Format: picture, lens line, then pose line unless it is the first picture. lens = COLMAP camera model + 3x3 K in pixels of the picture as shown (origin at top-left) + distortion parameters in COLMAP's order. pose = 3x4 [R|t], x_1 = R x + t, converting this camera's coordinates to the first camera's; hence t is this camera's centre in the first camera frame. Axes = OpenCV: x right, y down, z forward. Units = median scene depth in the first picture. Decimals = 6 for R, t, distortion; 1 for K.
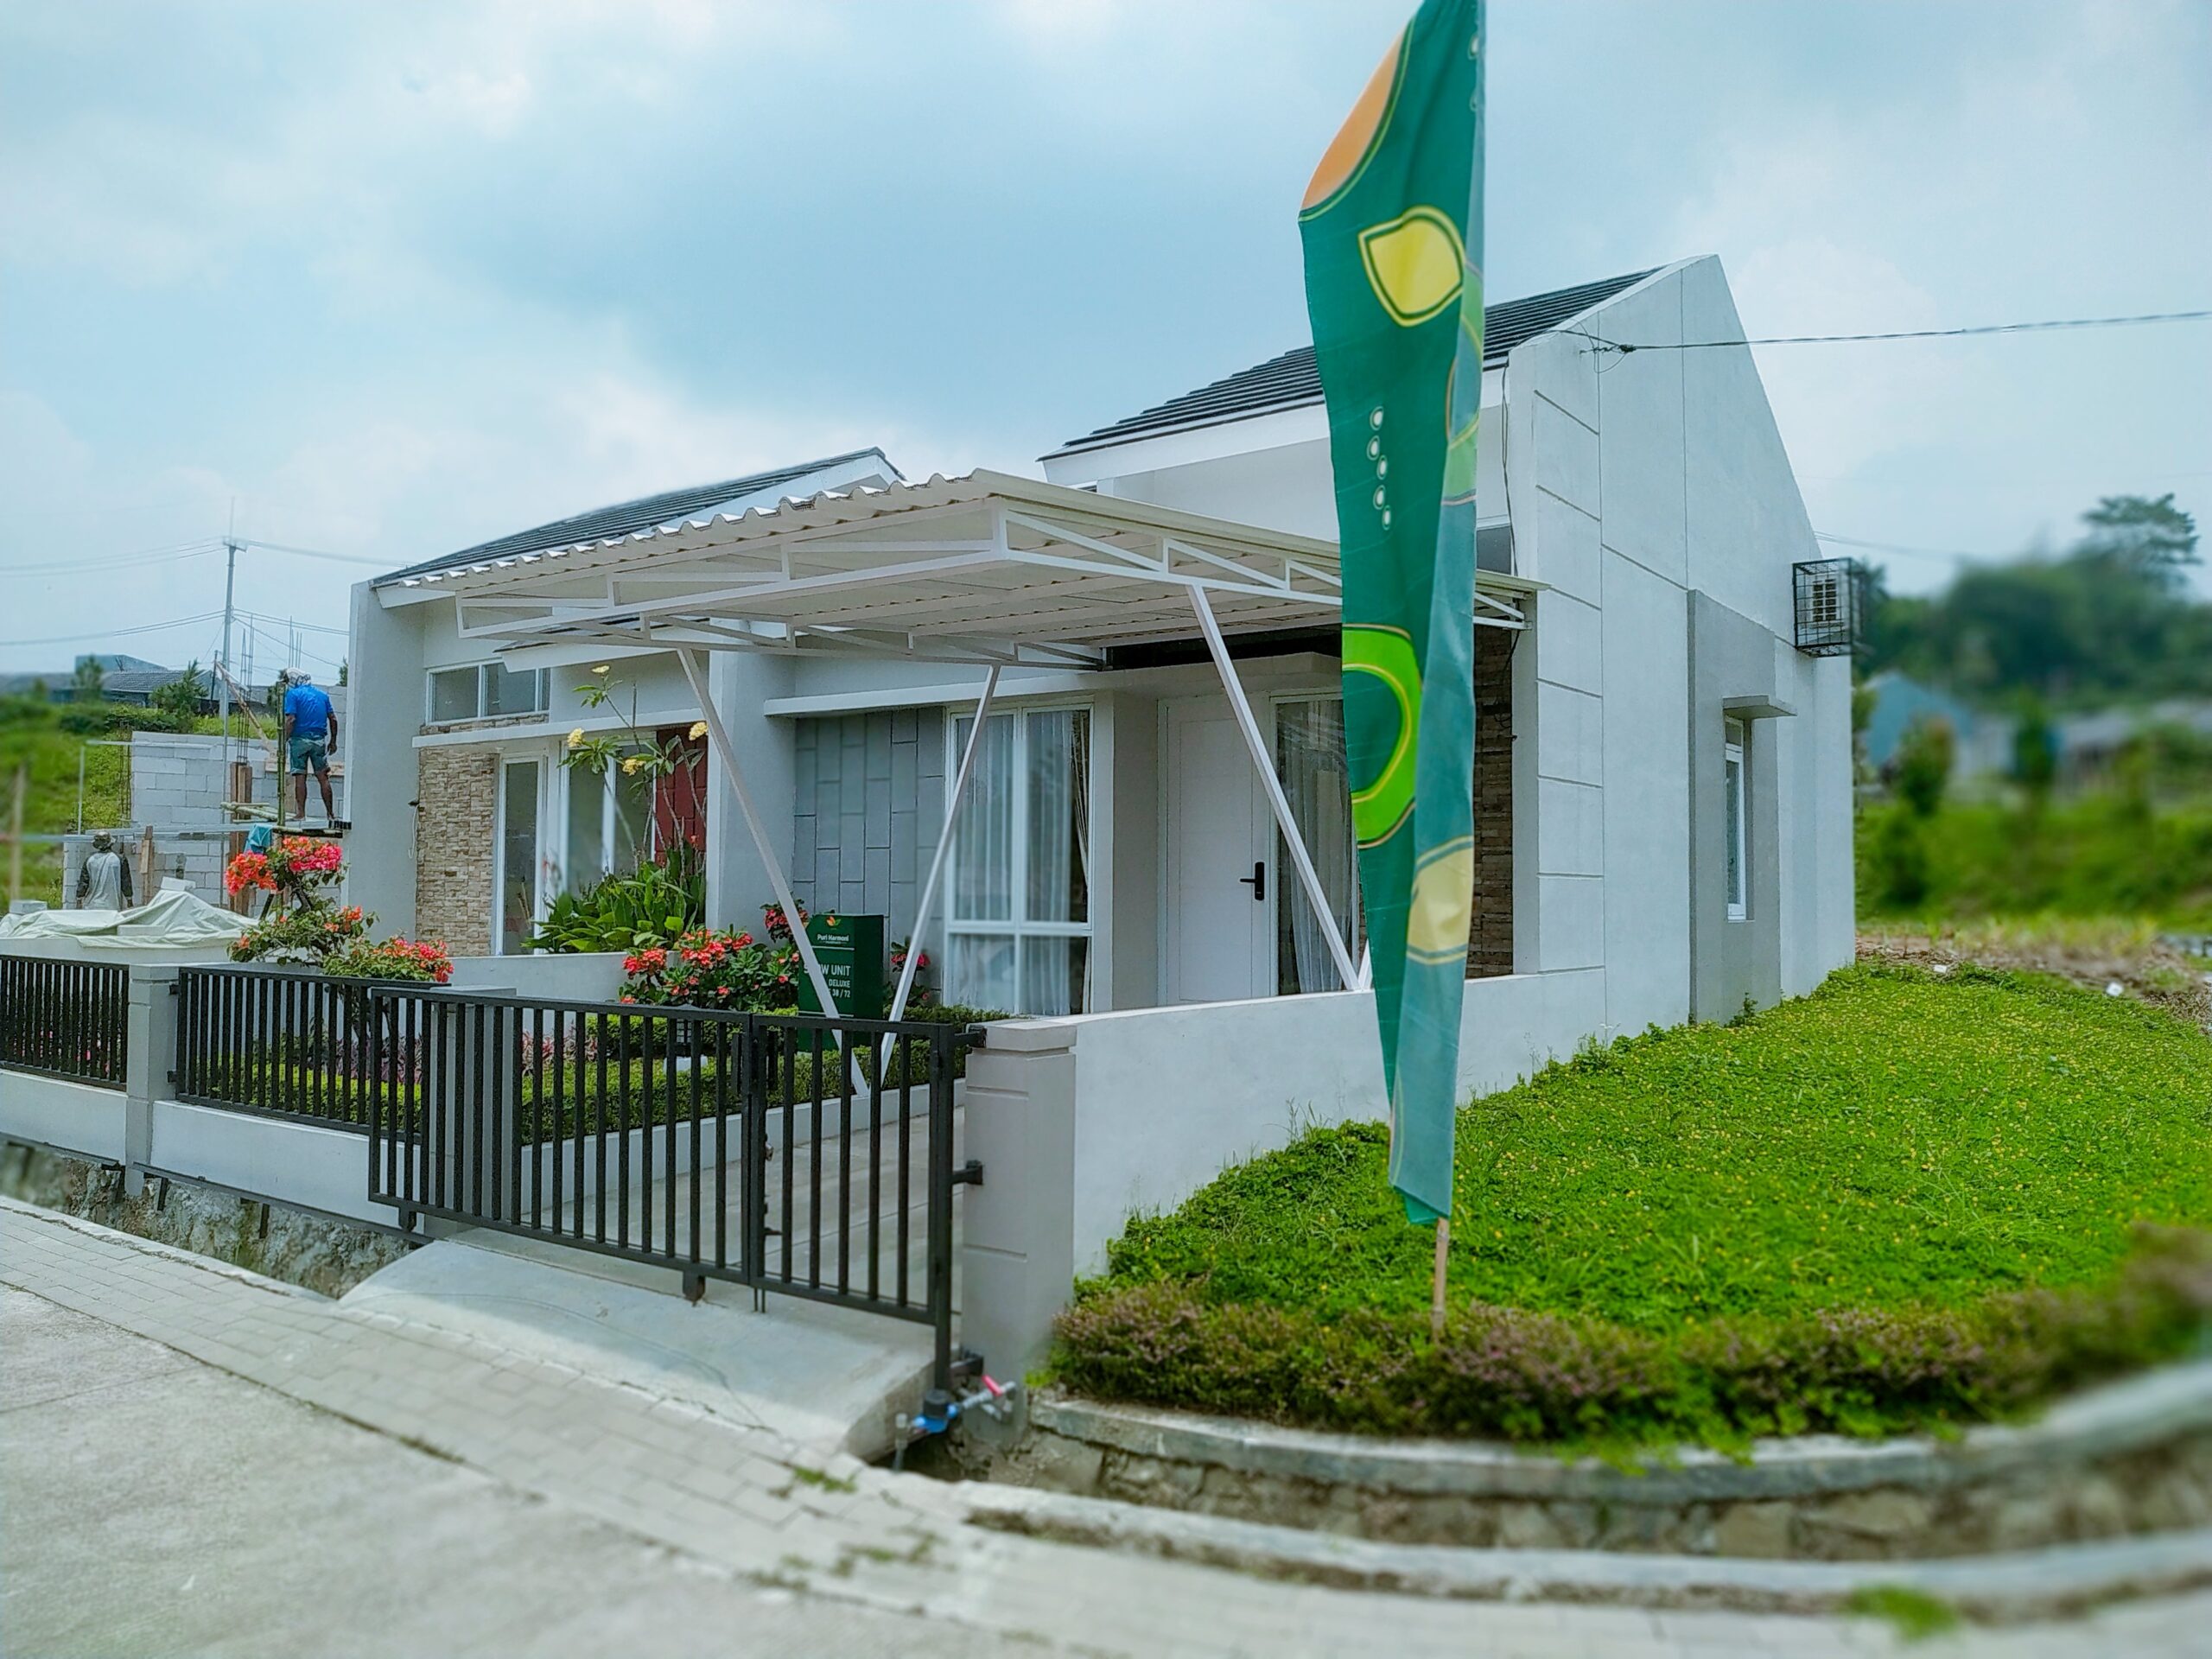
lens RADIAL K [[1592.7, 0, 1100.9], [0, 1592.7, 822.7], [0, 0, 1]] dist [0.002248, -0.028078]
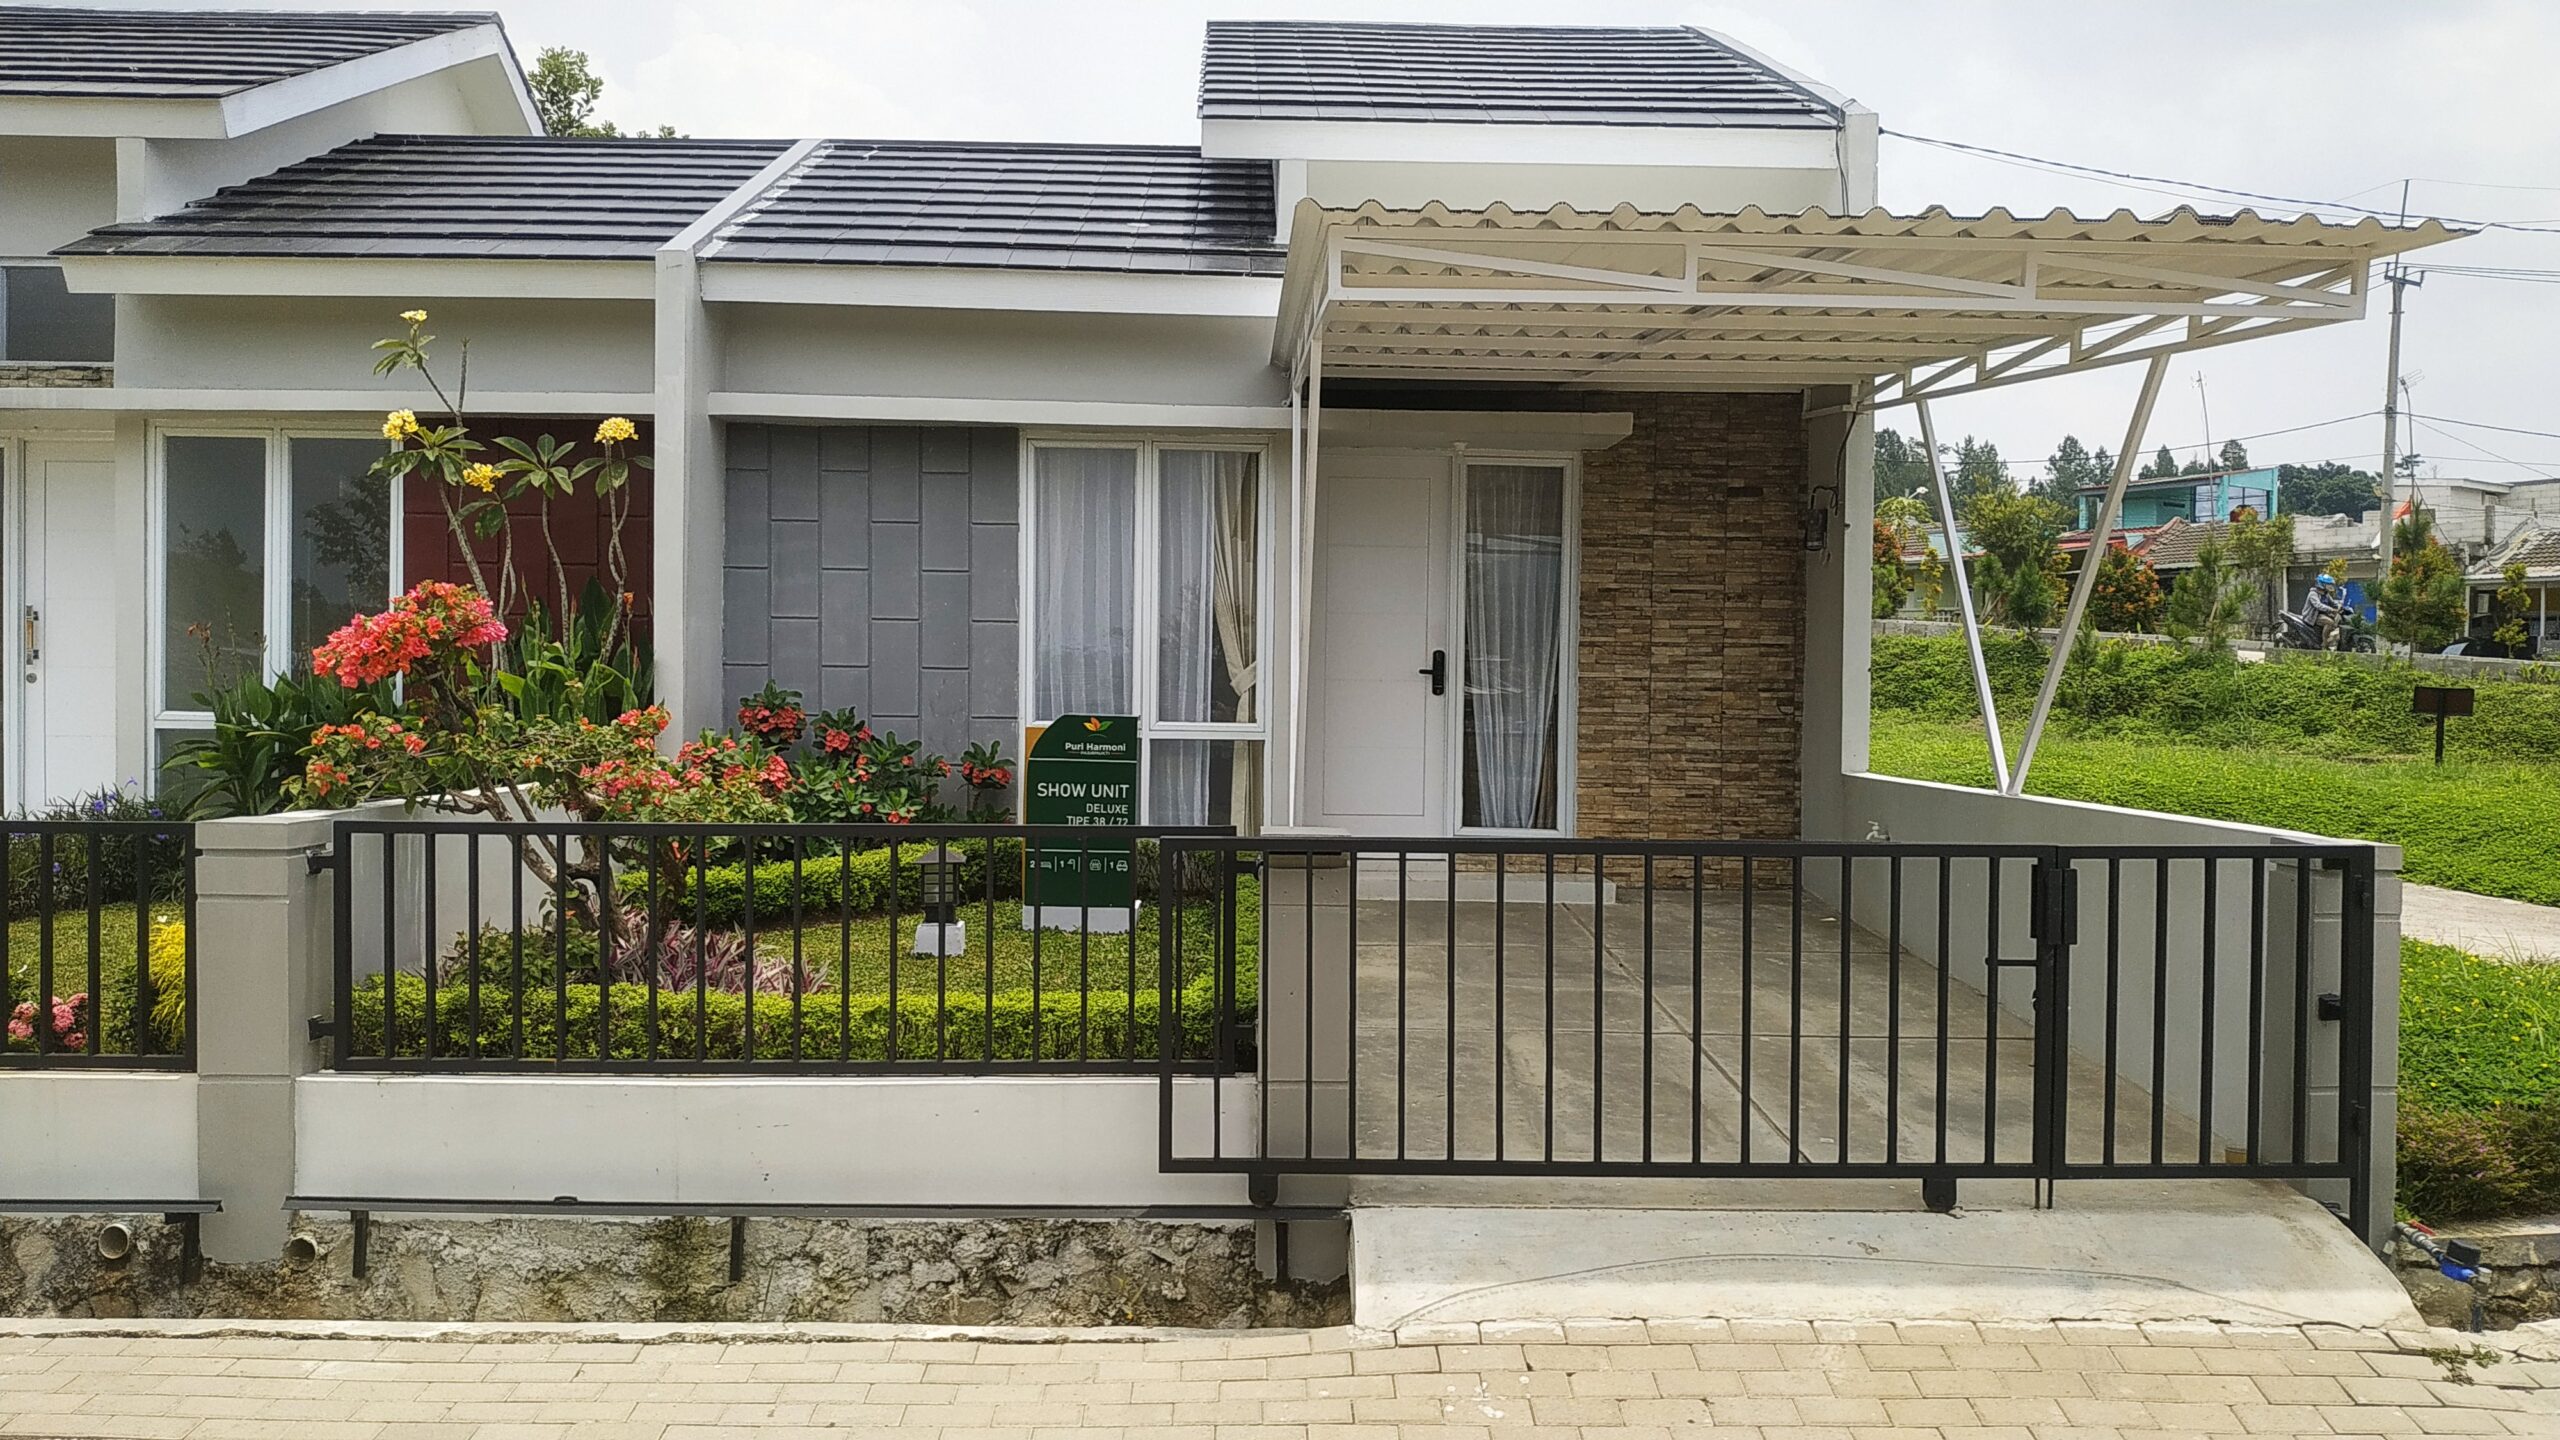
lens RADIAL K [[1872.8, 0, 1267.1], [0, 1872.8, 716.5], [0, 0, 1]] dist [-0.012166, -0.002906]
pose [[0.793383, -0.006240, 0.608690, -1.020056], [-0.034415, 0.997888, 0.055087, 0.014914], [-0.607749, -0.064654, 0.791493, 0.459309]]
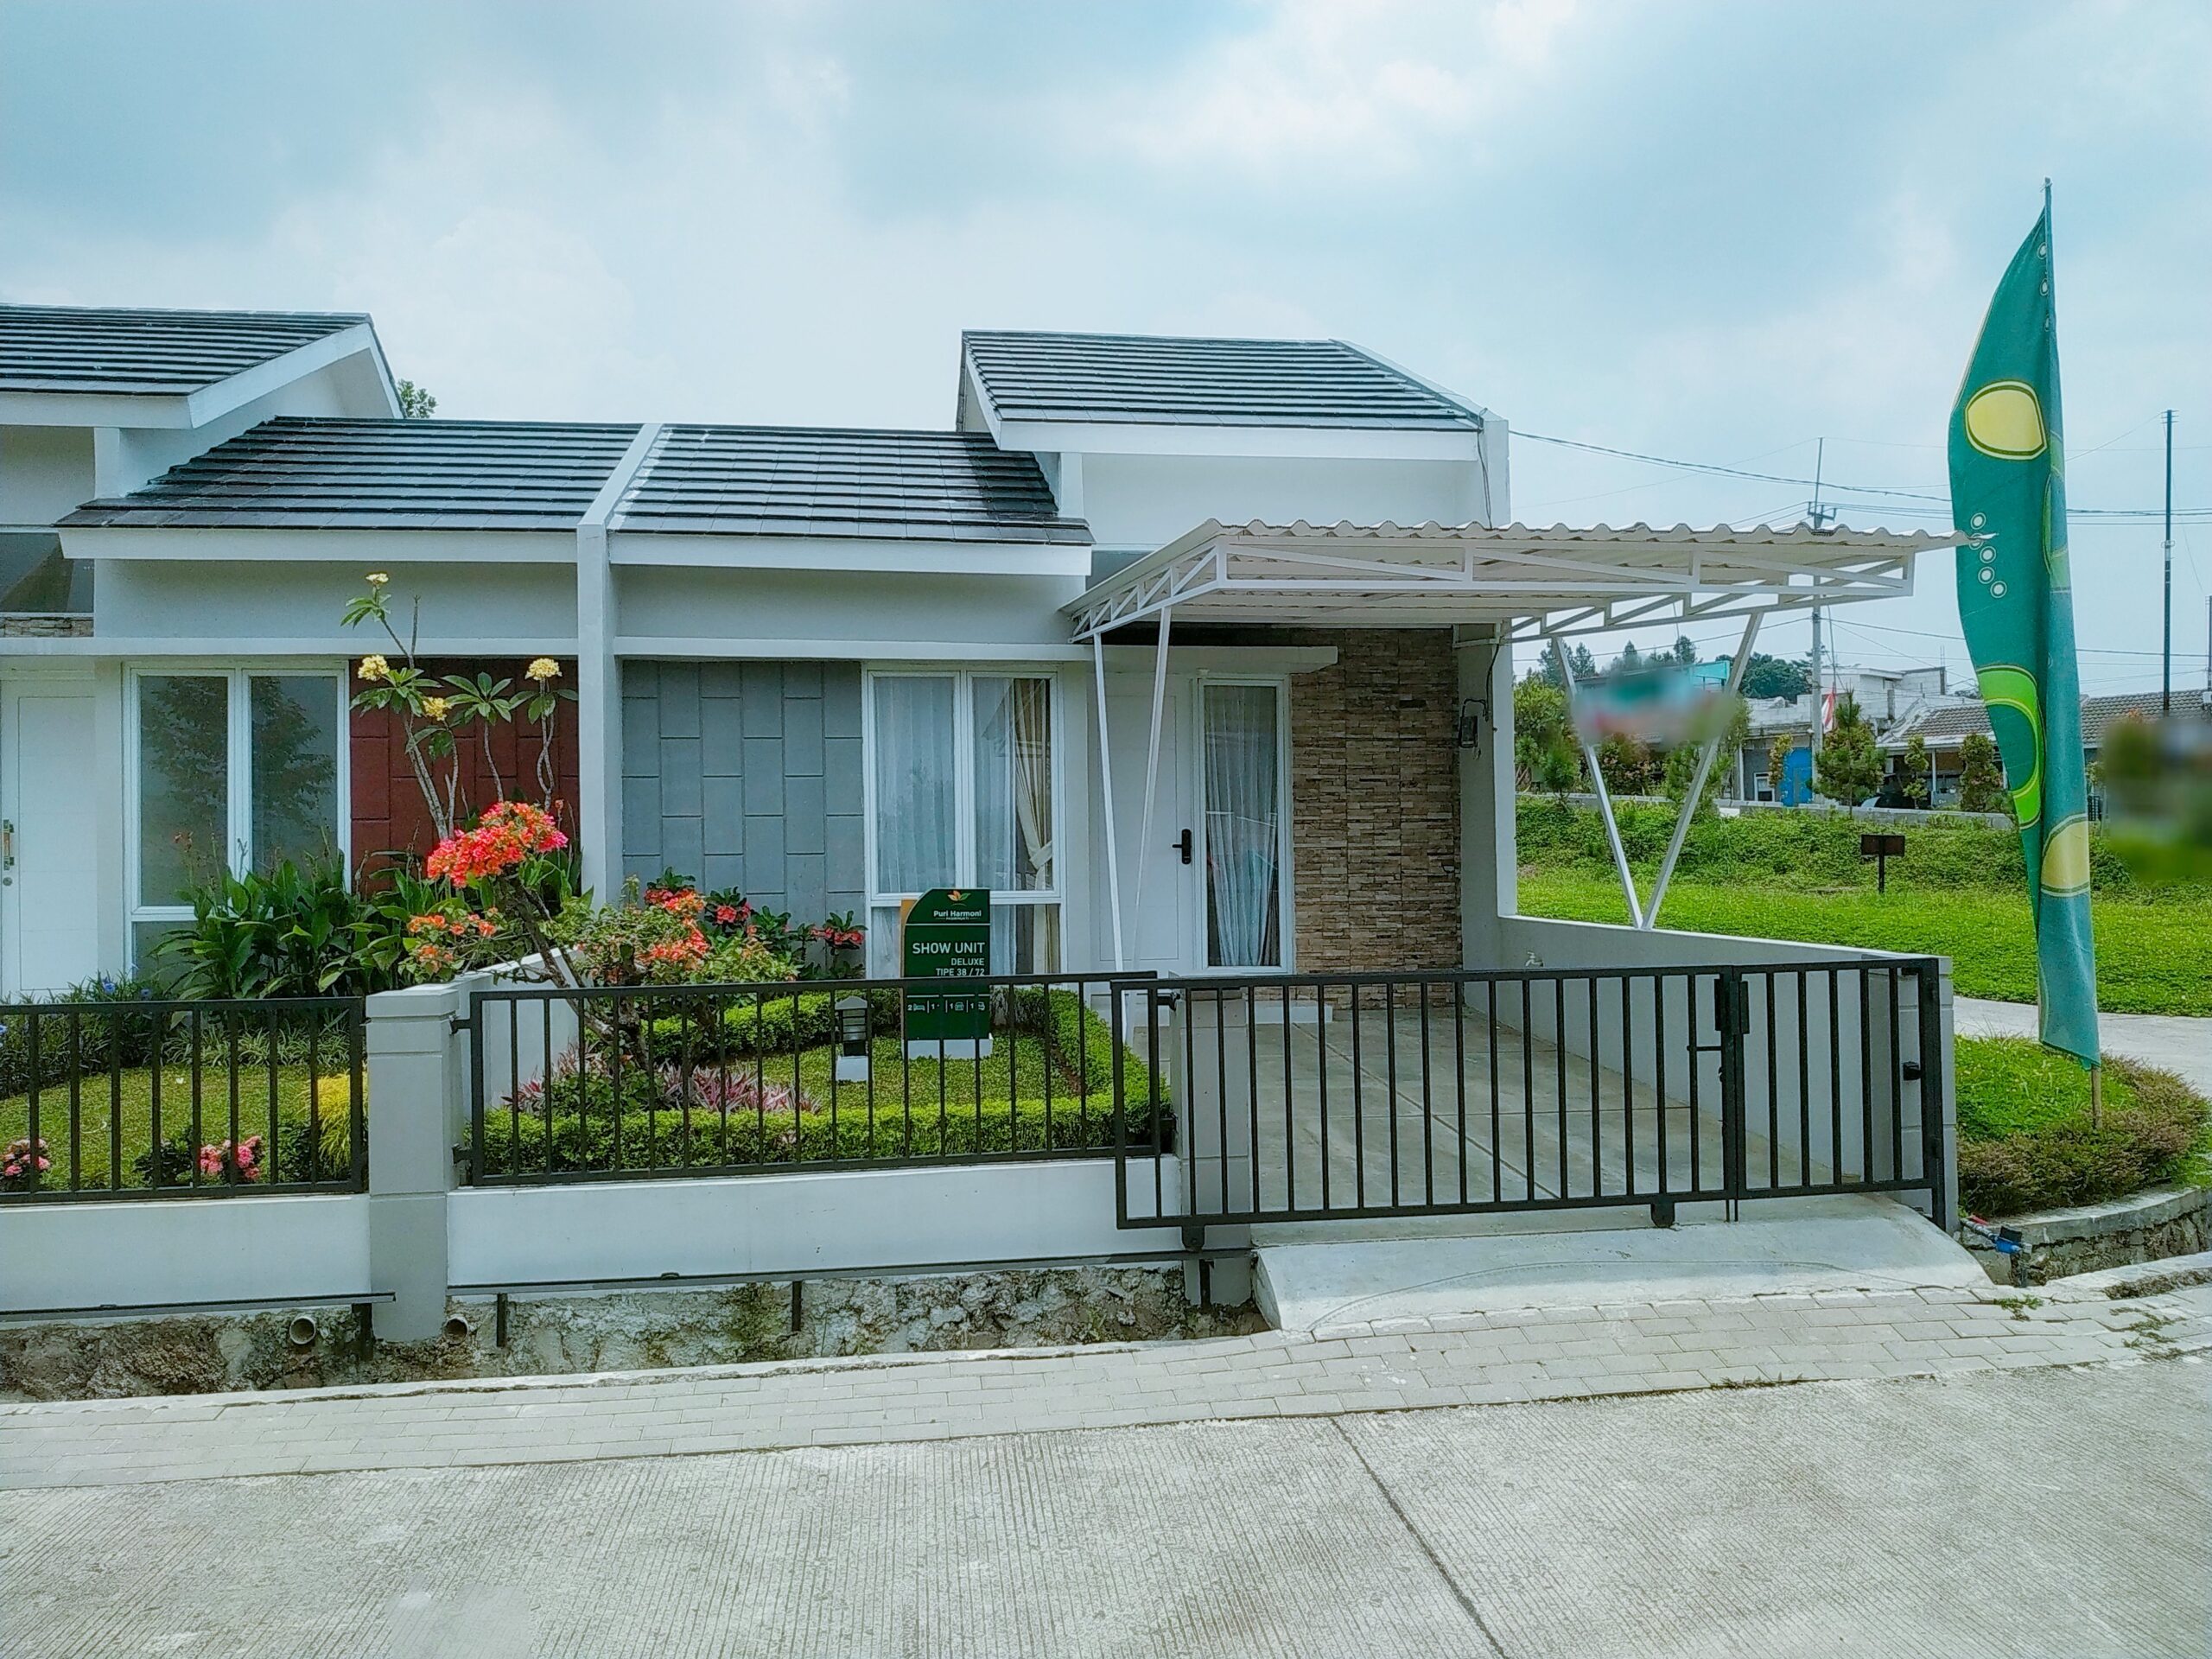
lens RADIAL K [[1592.7, 0, 1100.9], [0, 1592.7, 822.7], [0, 0, 1]] dist [0.002248, -0.028078]
pose [[0.710720, -0.003321, 0.703468, -1.244686], [-0.013971, 0.999725, 0.018835, 0.001074], [-0.703337, -0.023214, 0.710478, 0.464565]]
